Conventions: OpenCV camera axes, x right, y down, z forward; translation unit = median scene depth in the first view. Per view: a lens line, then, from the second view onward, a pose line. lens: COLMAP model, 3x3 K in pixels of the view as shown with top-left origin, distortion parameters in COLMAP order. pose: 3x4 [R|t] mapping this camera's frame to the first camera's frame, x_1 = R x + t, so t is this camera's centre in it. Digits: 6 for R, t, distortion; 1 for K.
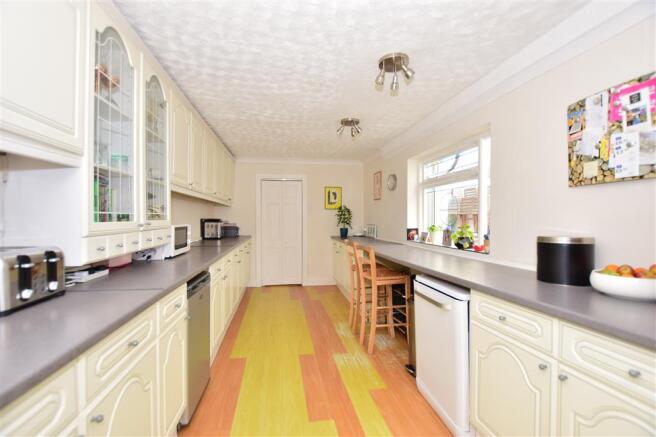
lens RADIAL K [[297.4, 0, 329.6], [0, 297.4, 219.9], [0, 0, 1]] dist [-0.002300, -0.000152]
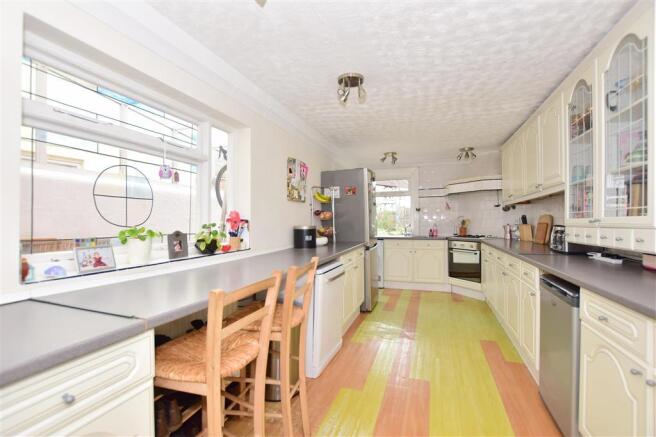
lens RADIAL K [[297.4, 0, 332.8], [0, 297.4, 220.6], [0, 0, 1]] dist [-0.002300, -0.000152]
pose [[-0.879646, 0.000700, 0.475628, -0.314665], [0.000116, 0.999999, -0.001257, 0.019267], [-0.475628, -0.001051, -0.879646, 2.387187]]
